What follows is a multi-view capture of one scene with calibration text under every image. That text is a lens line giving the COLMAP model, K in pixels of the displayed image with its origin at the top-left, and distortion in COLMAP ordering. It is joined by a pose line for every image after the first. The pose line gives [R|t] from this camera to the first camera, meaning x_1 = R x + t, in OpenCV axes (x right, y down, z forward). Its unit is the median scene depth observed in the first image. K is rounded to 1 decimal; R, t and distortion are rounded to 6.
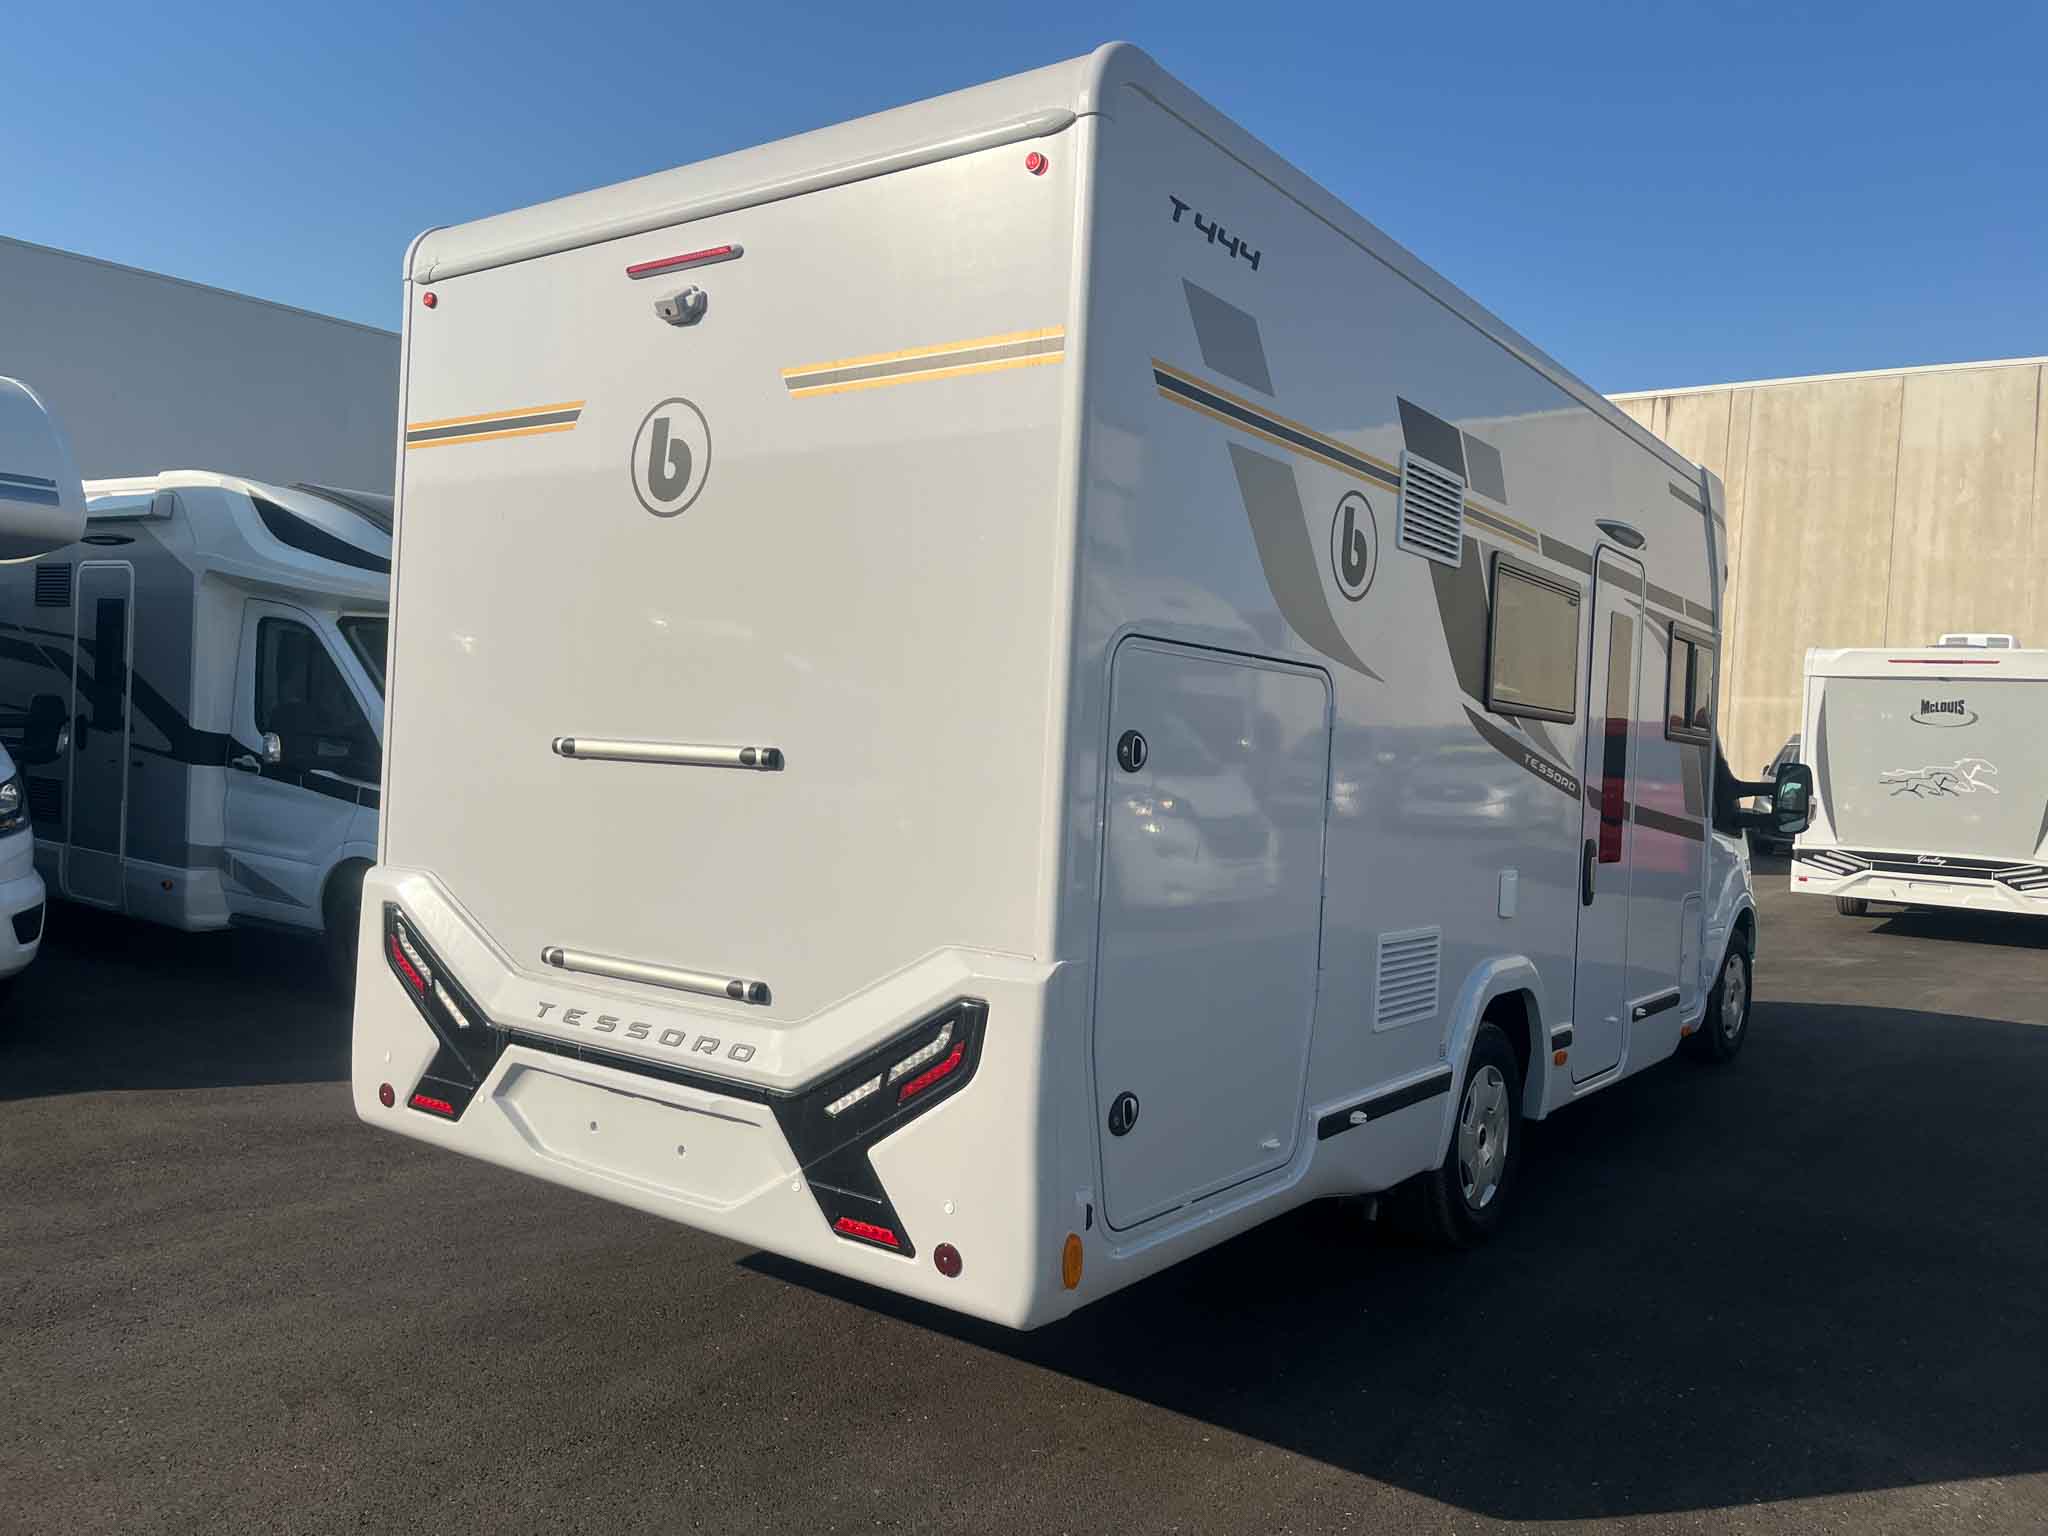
lens RADIAL K [[1549.3, 0, 1031.6], [0, 1549.3, 759.3], [0, 0, 1]] dist [0.047265, -0.034612]
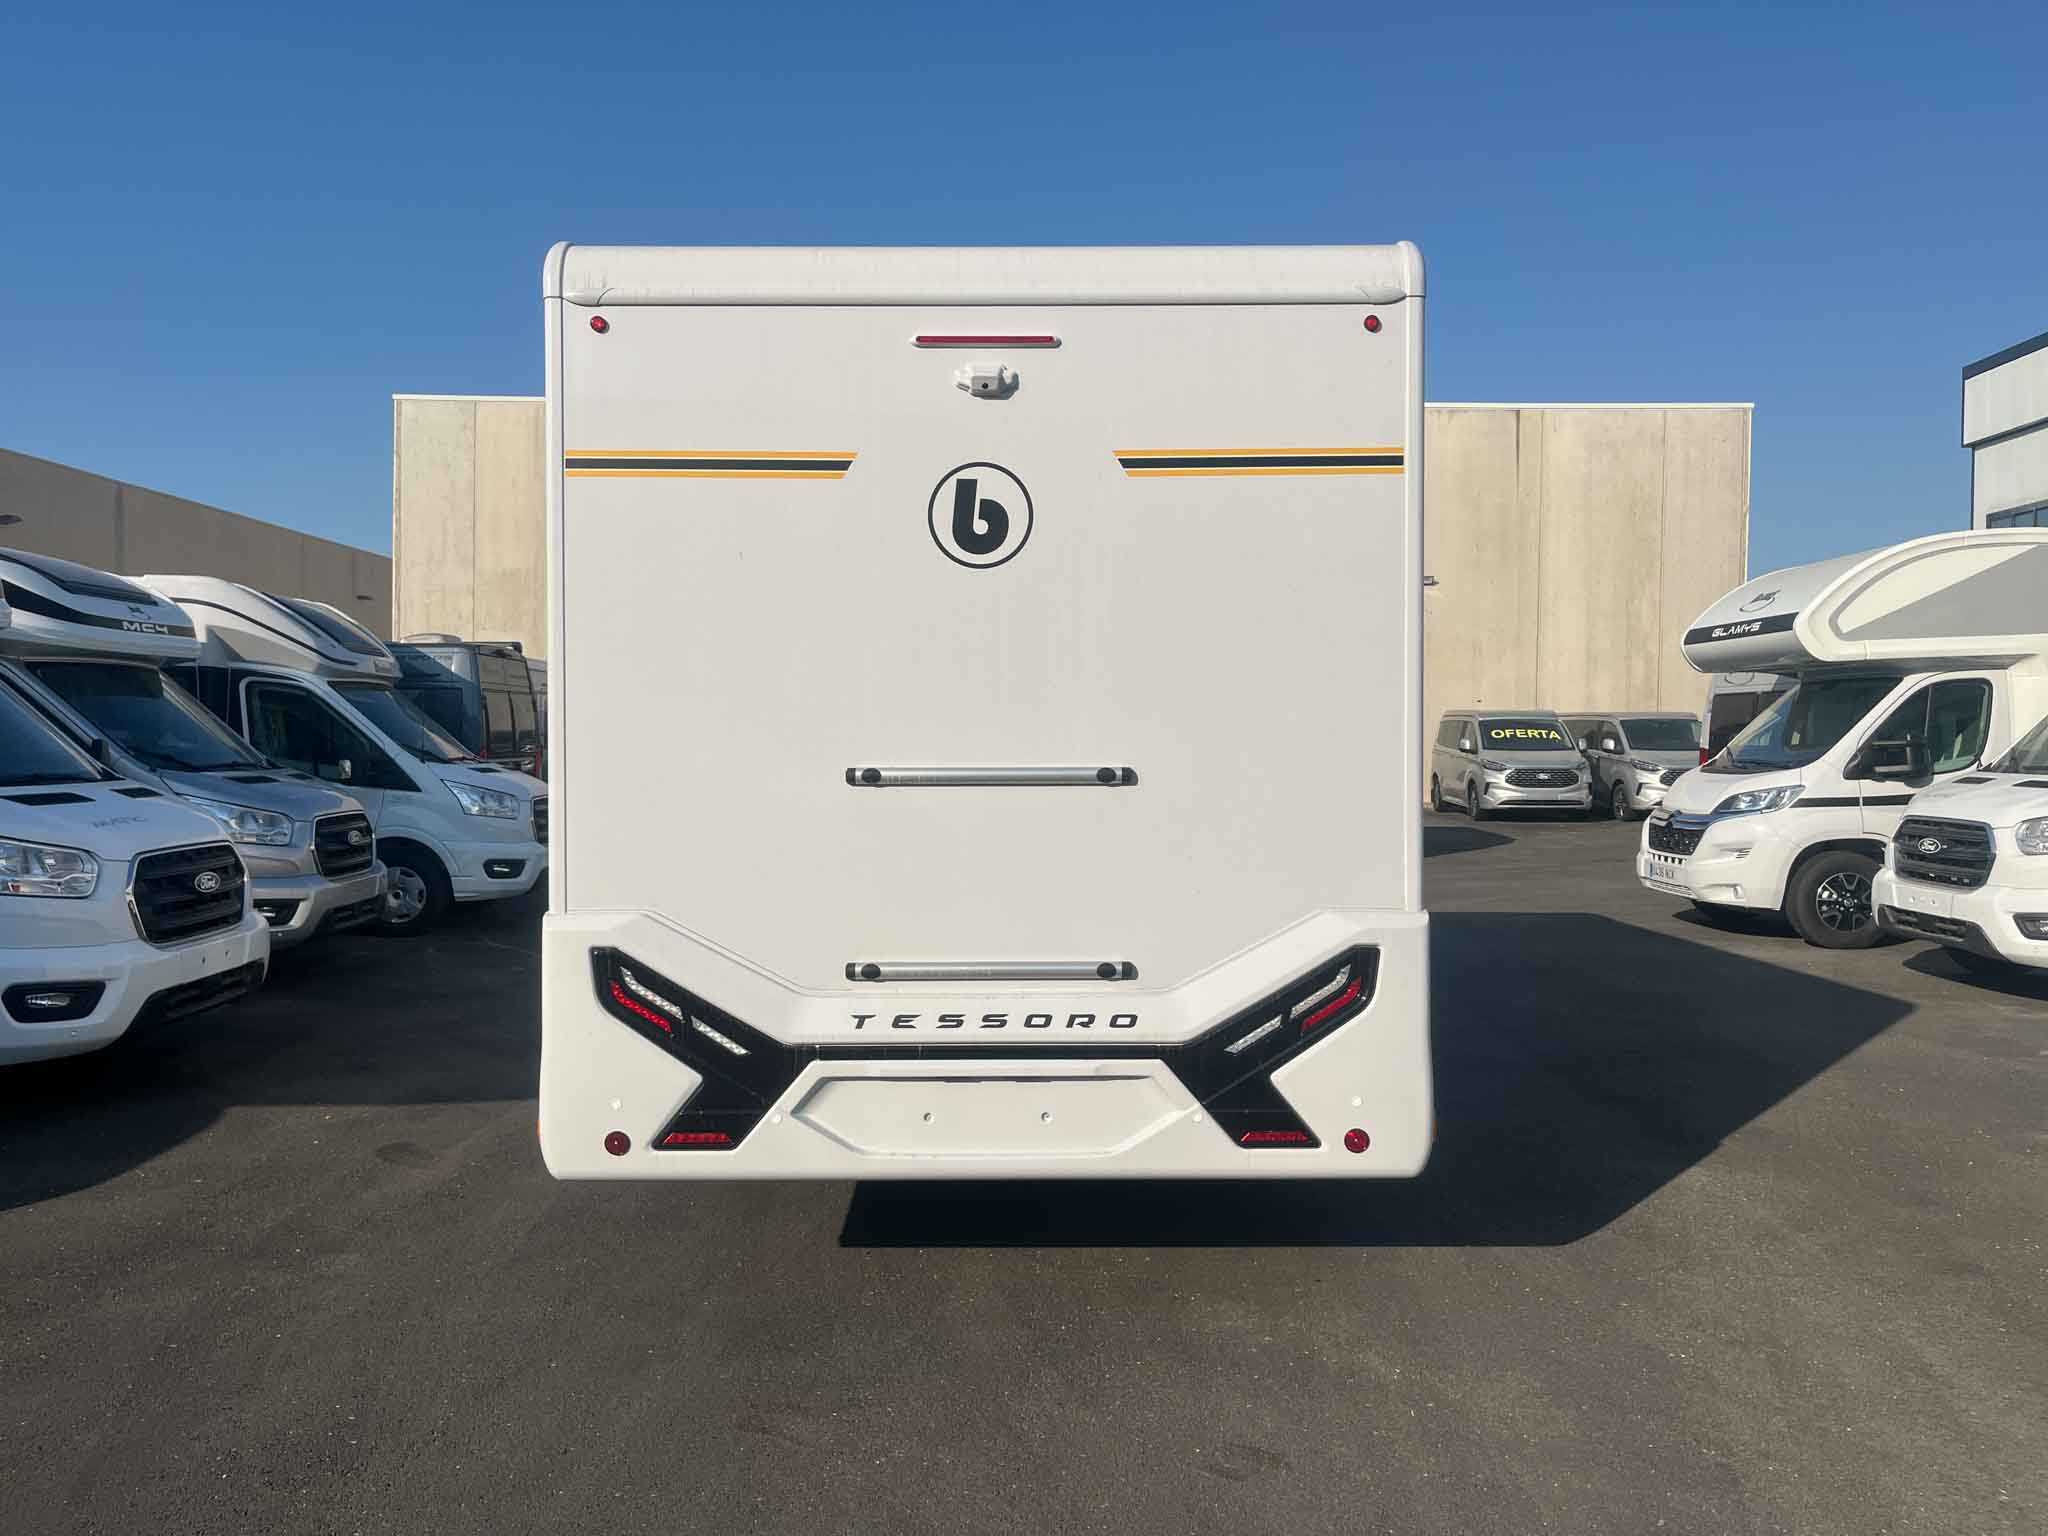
lens RADIAL K [[1549.3, 0, 1019.6], [0, 1549.3, 768.9], [0, 0, 1]] dist [0.047265, -0.034612]
pose [[0.804516, -0.053295, 0.591535, -0.883193], [0.042591, 0.998579, 0.032042, -0.044453], [-0.592402, -0.000584, 0.805642, 0.076334]]
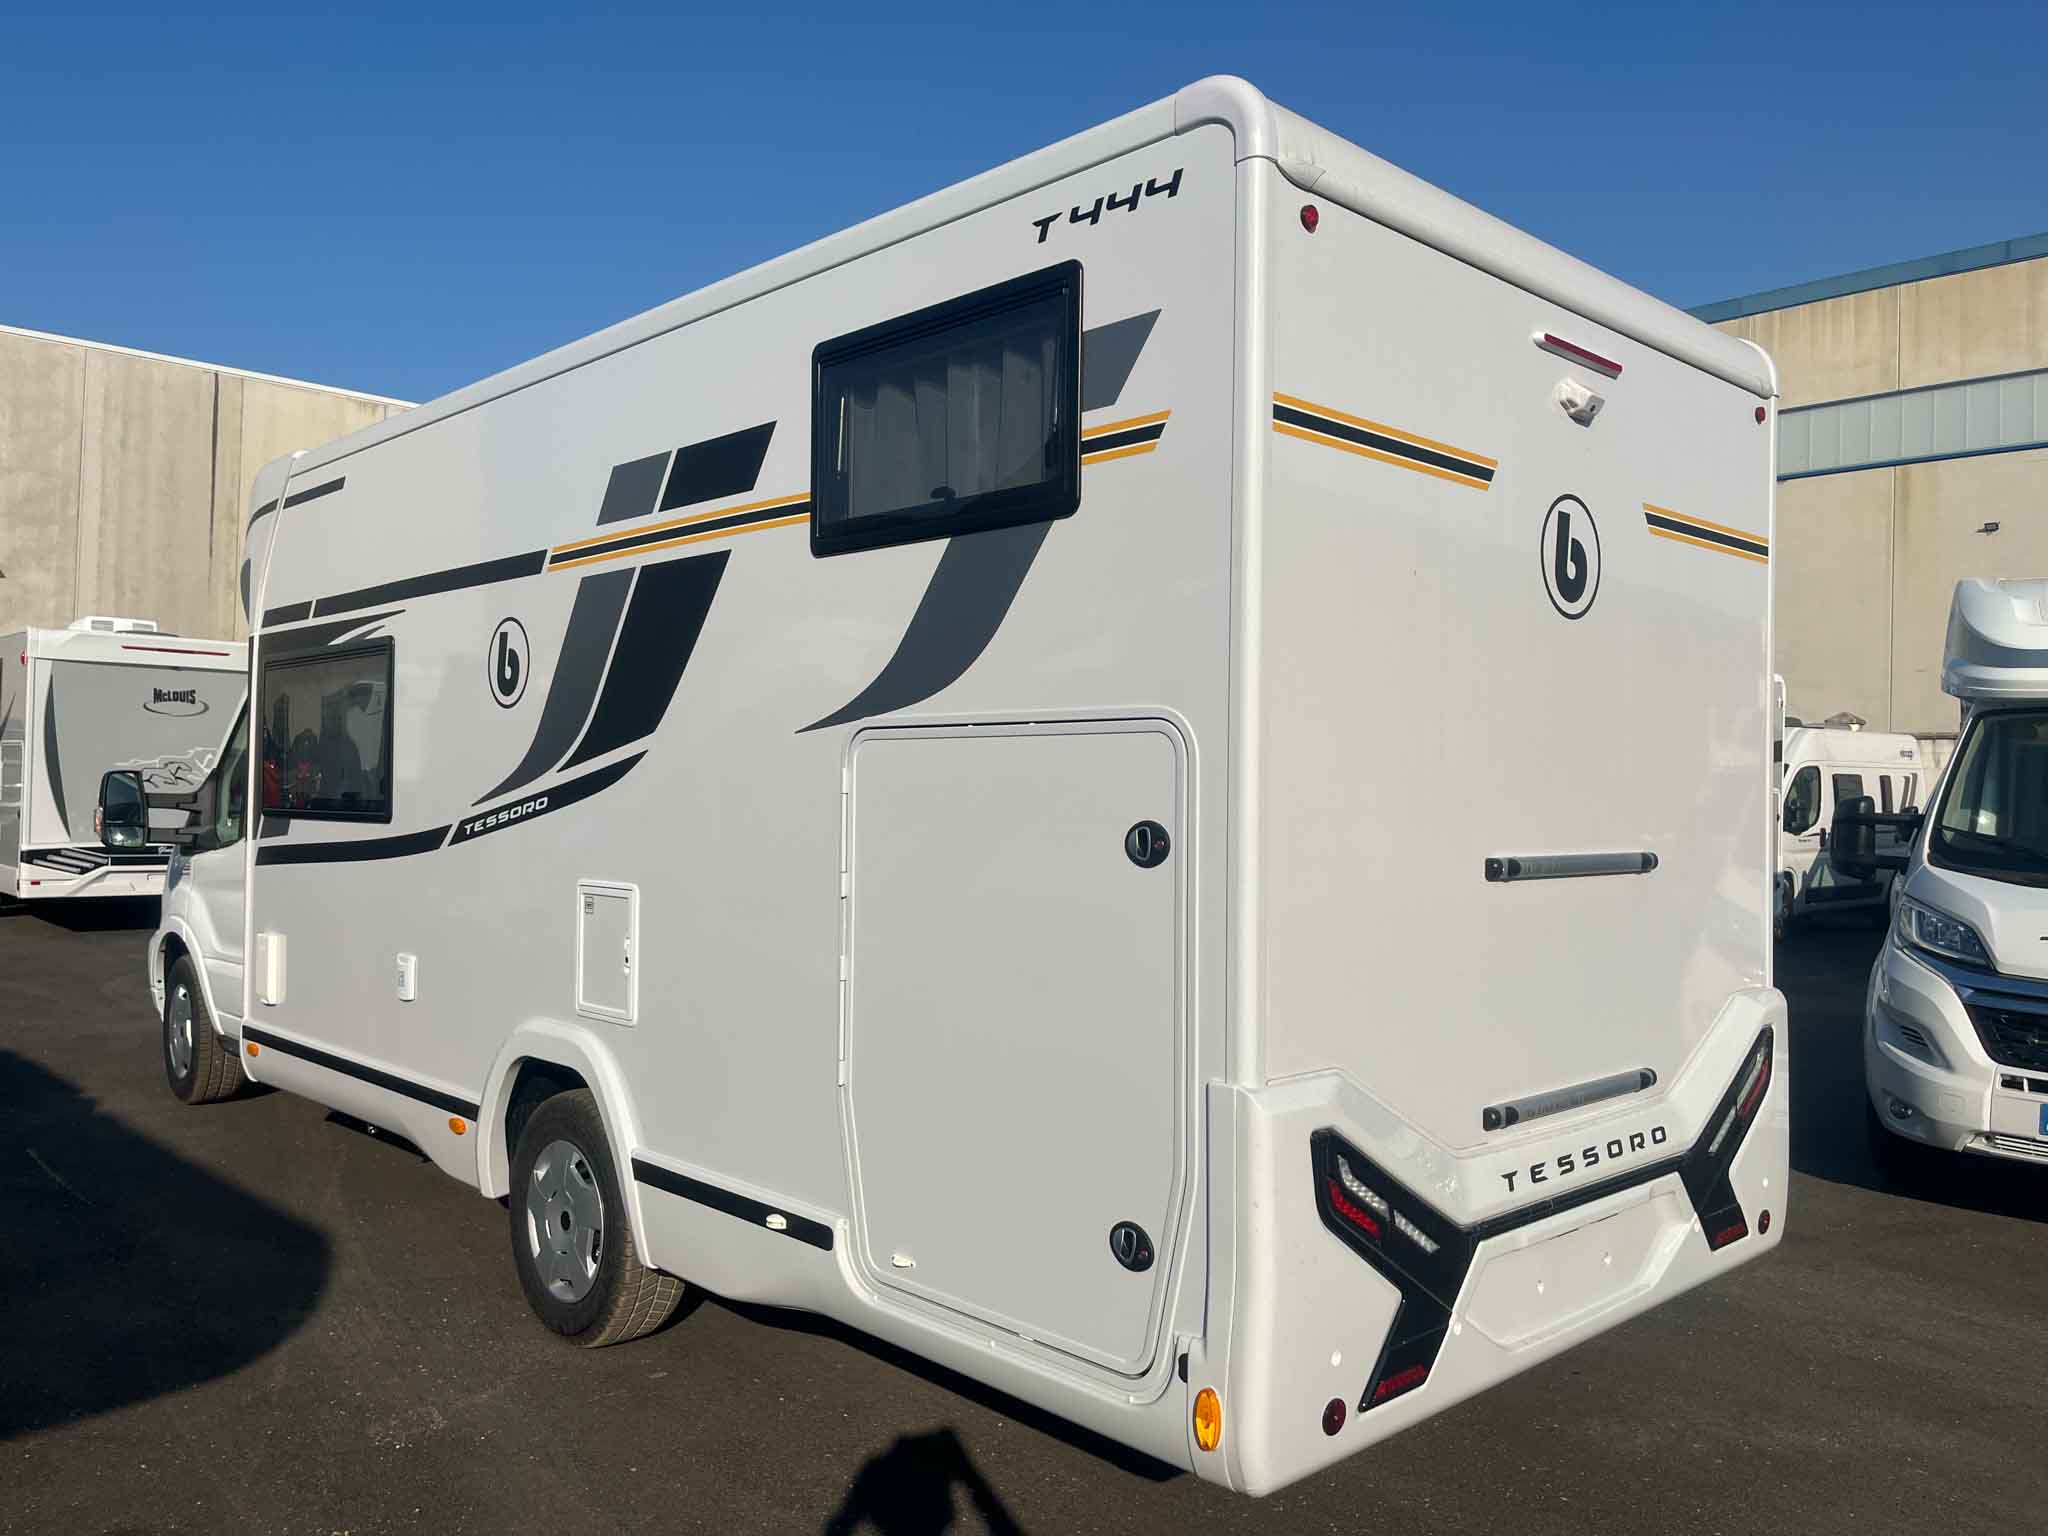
lens RADIAL K [[1549.3, 0, 1025.9], [0, 1549.3, 770.3], [0, 0, 1]] dist [0.047265, -0.034612]
pose [[0.172944, -0.034203, 0.984338, -1.234313], [-0.004332, 0.999361, 0.035486, -0.095149], [-0.984922, -0.010401, 0.172686, 1.161322]]
